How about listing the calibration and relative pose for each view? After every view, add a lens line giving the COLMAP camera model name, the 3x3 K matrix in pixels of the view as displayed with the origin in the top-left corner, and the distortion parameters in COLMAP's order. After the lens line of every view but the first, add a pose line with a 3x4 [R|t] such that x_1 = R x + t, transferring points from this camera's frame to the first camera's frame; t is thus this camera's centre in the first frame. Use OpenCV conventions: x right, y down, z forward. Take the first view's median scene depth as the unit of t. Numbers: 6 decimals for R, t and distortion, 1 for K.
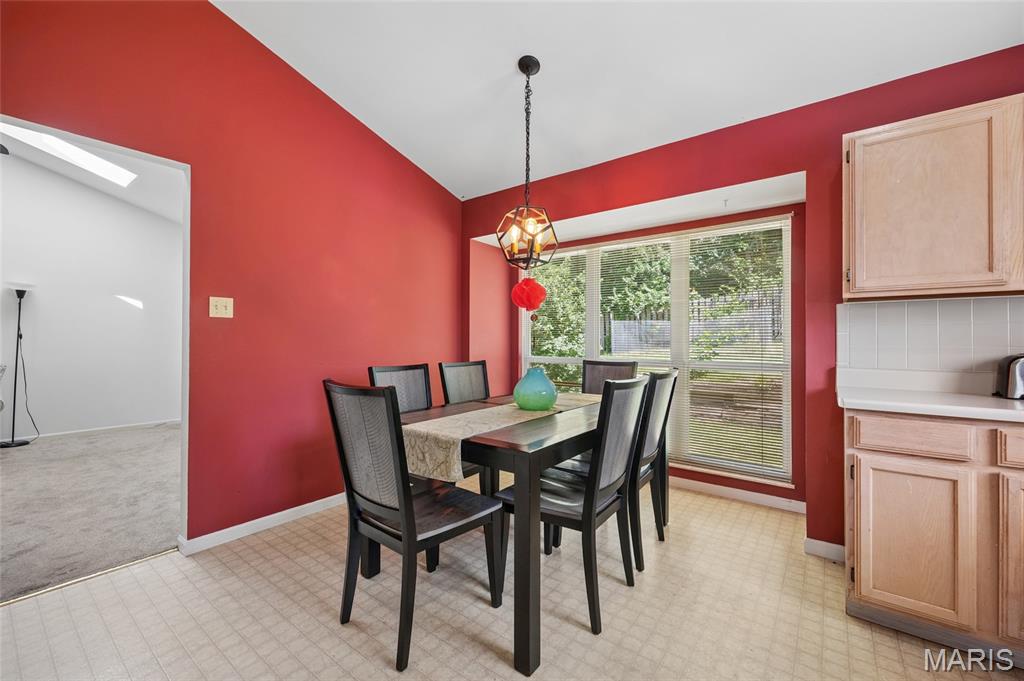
lens RADIAL K [[421.6, 0, 516.2], [0, 421.6, 338.9], [0, 0, 1]] dist [0.013571, 0.000290]
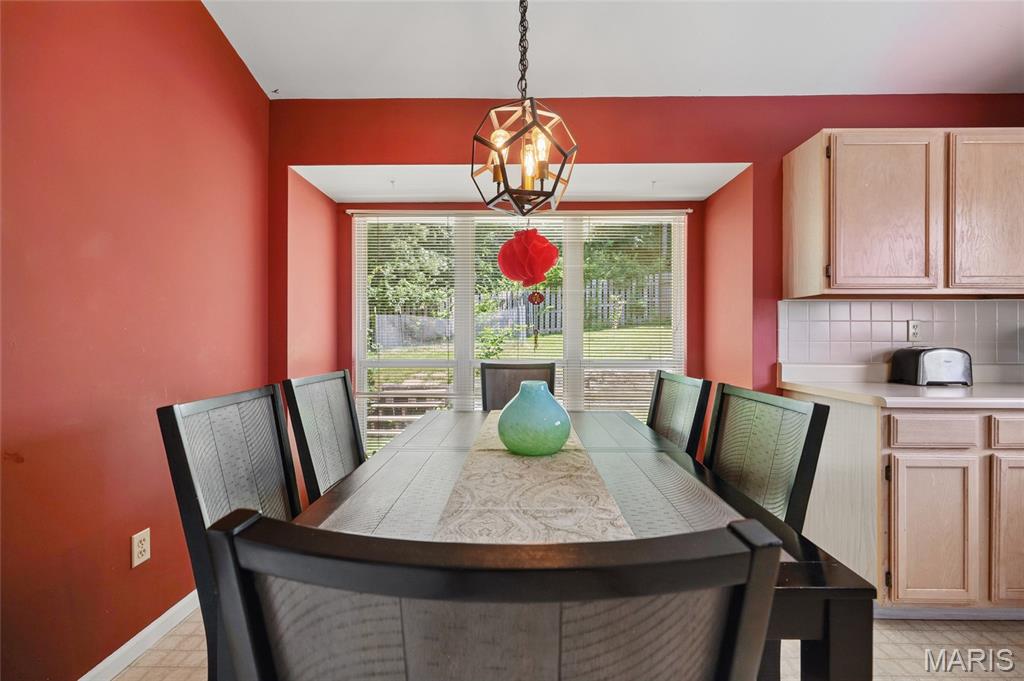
lens RADIAL K [[413.5, 0, 517.1], [0, 413.5, 337.3], [0, 0, 1]] dist [0.000576, 0.000268]
pose [[0.803950, -0.001724, 0.594695, -0.320318], [-0.001106, 0.999990, 0.004394, 0.002140], [-0.594696, -0.004190, 0.803940, 0.547545]]
